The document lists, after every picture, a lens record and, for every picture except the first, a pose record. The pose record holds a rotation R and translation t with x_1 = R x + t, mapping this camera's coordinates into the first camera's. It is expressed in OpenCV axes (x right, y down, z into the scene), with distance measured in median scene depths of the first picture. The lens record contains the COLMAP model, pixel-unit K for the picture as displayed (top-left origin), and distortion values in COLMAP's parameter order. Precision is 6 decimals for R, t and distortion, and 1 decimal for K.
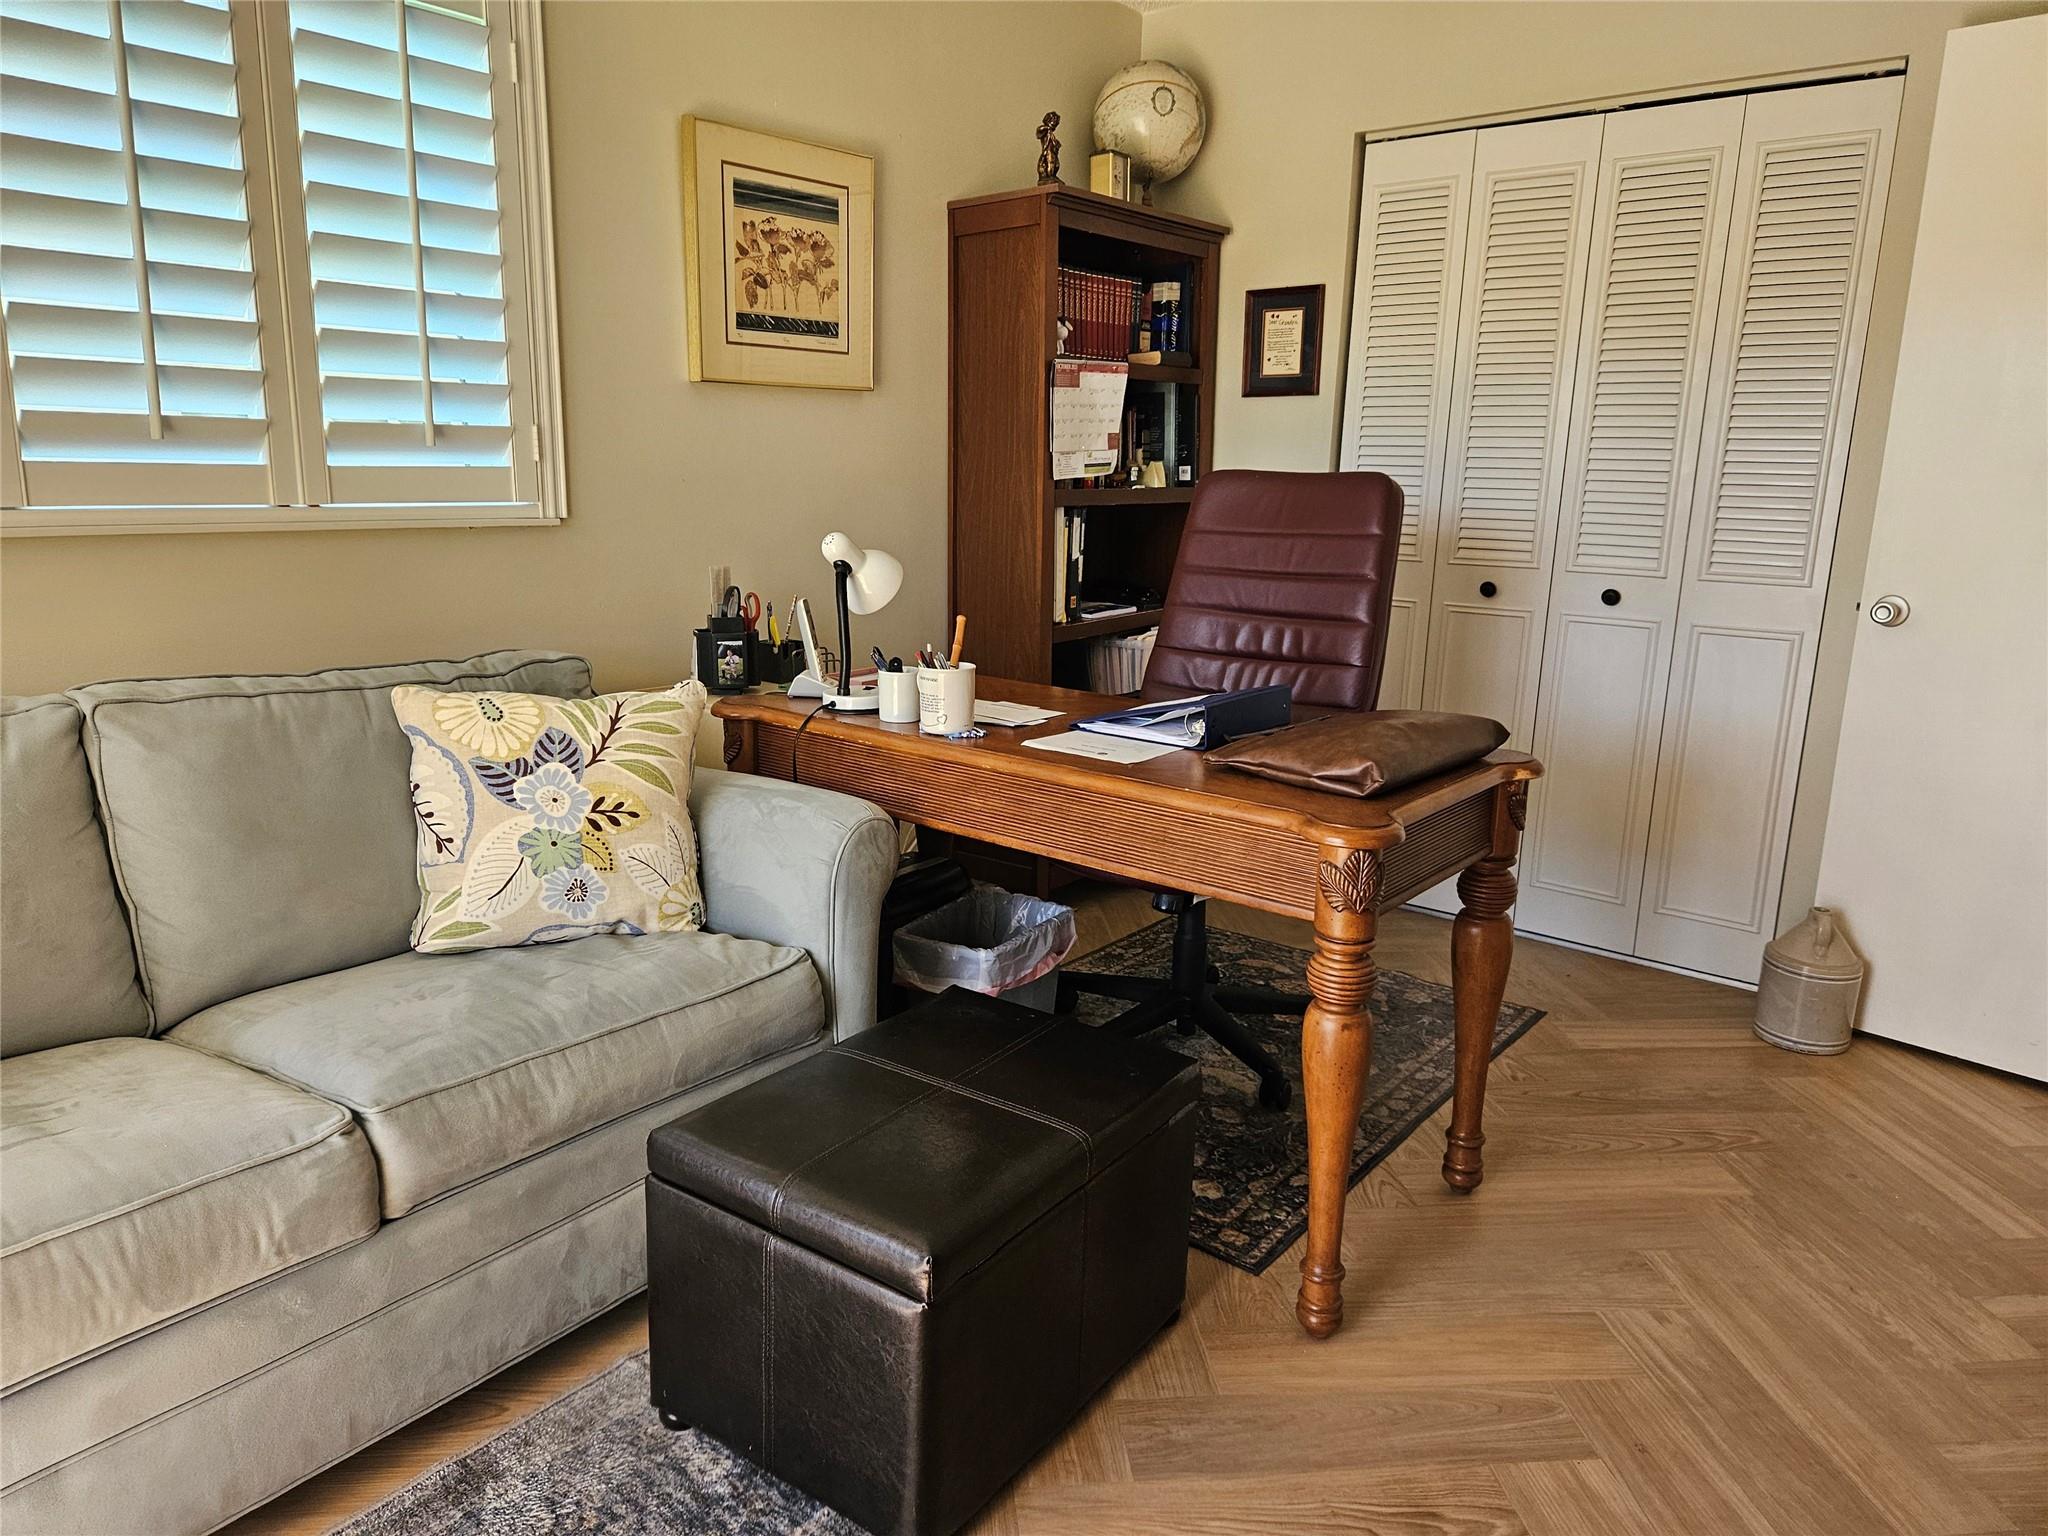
lens RADIAL K [[1415.9, 0, 1049.0], [0, 1415.9, 757.6], [0, 0, 1]] dist [0.059745, -0.062043]
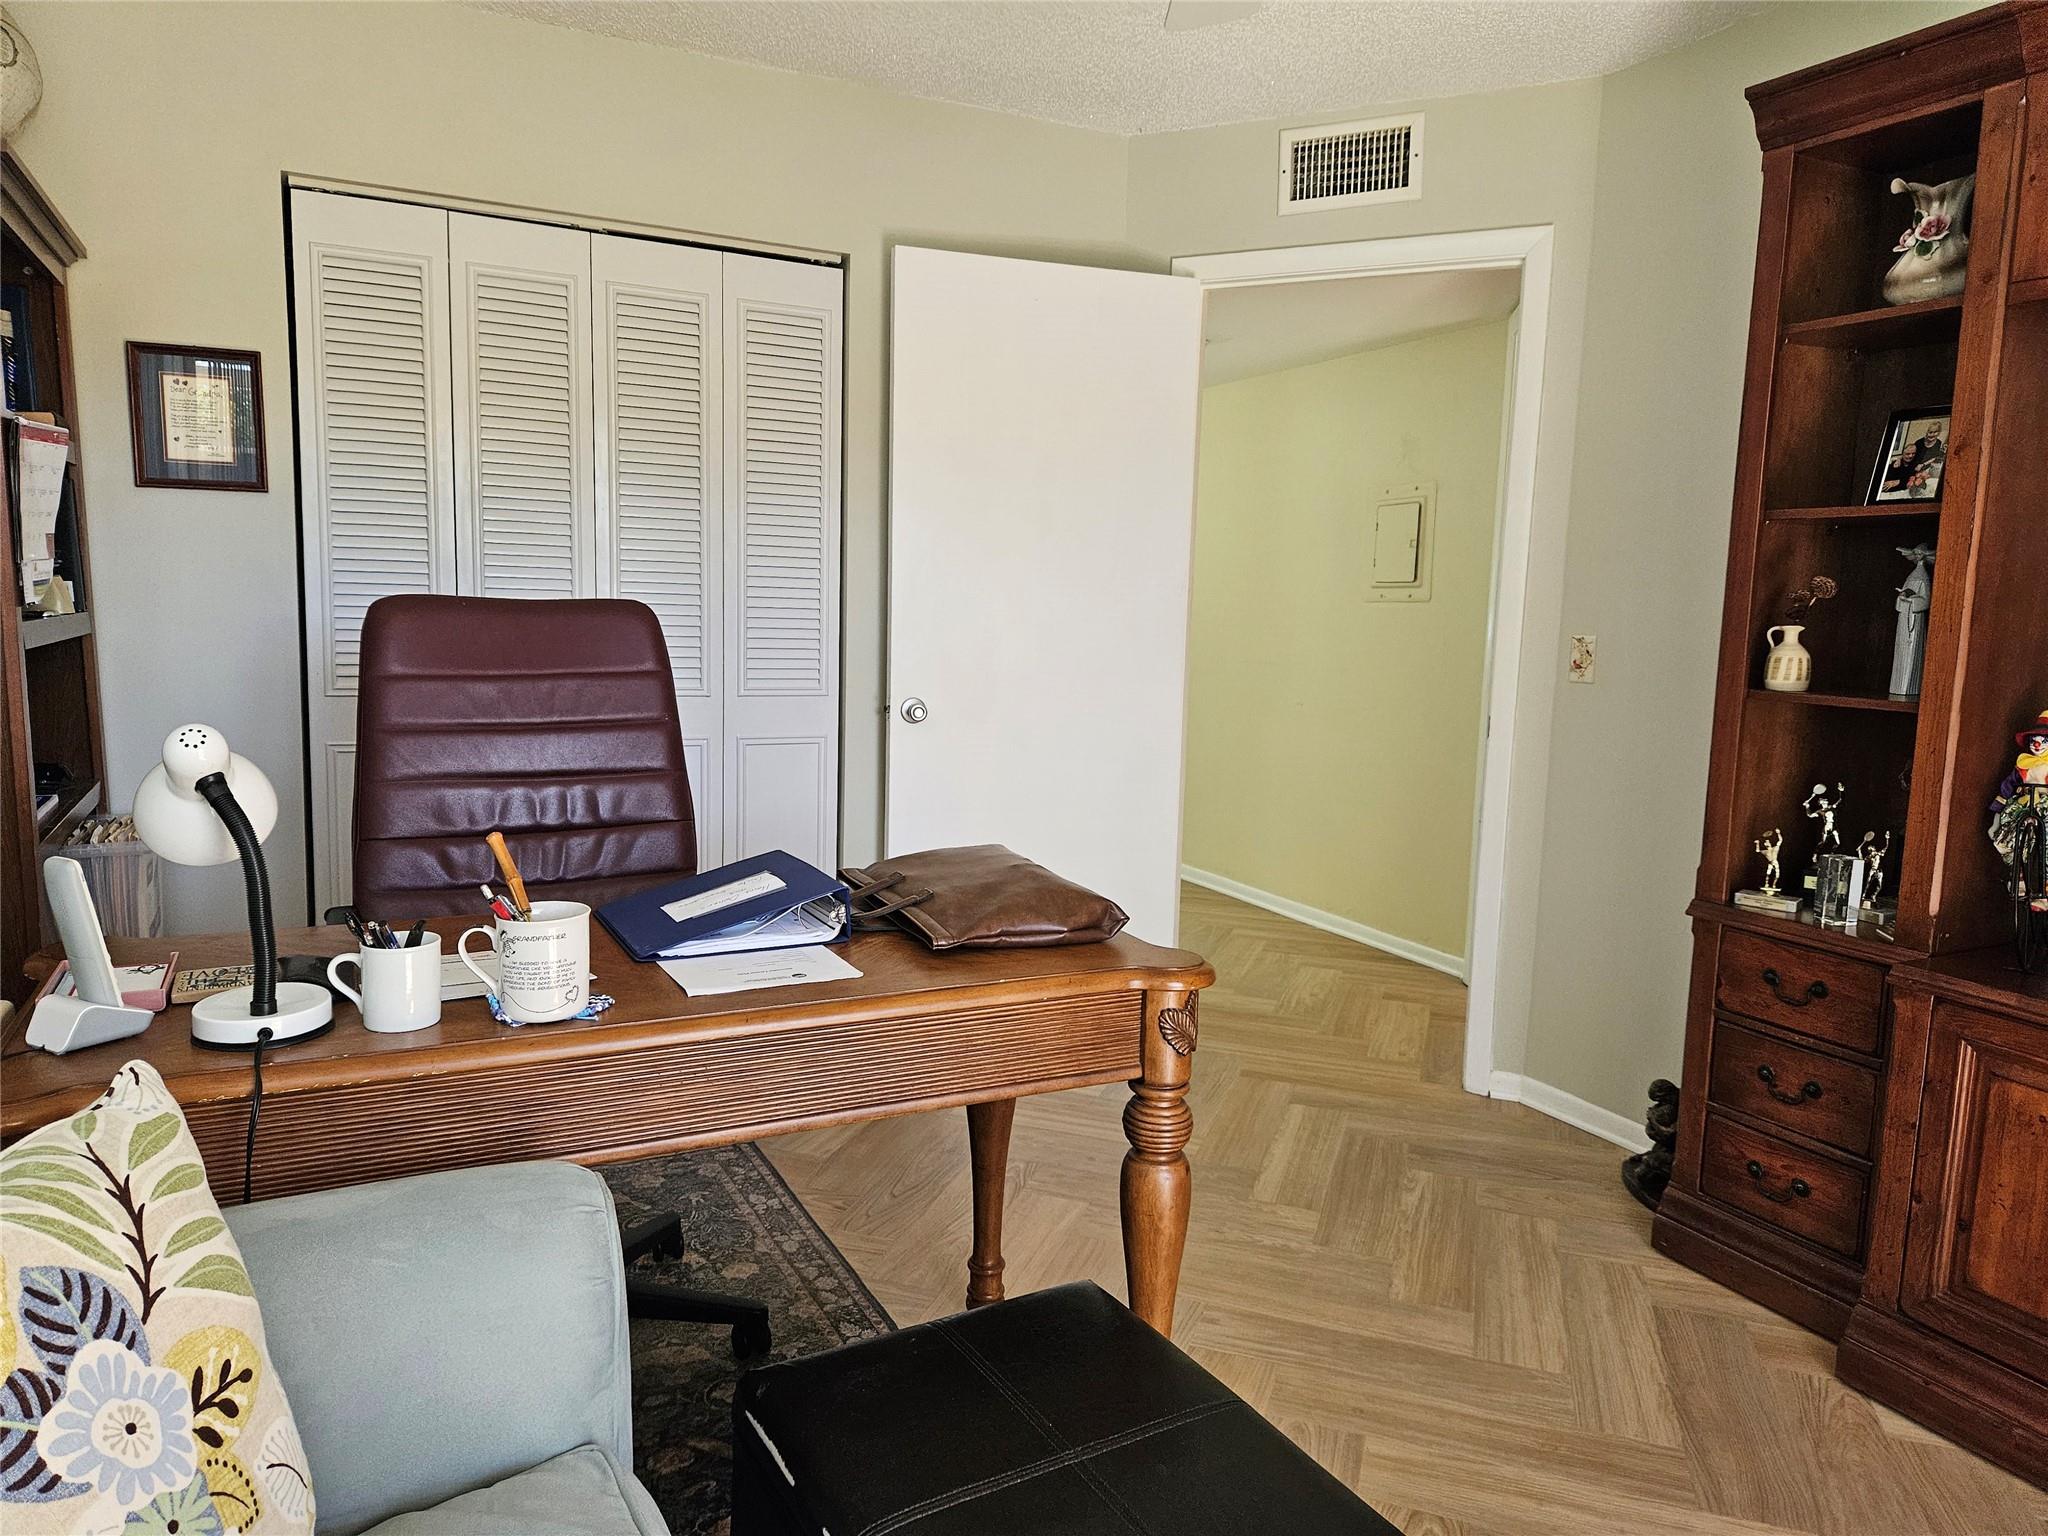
lens RADIAL K [[1378.7, 0, 1013.5], [0, 1378.7, 752.4], [0, 0, 1]] dist [0.073648, -0.064336]
pose [[0.411883, -0.112415, 0.904276, -0.575281], [0.171898, 0.984130, 0.044046, -0.133980], [-0.894876, 0.137301, 0.424670, 0.558800]]
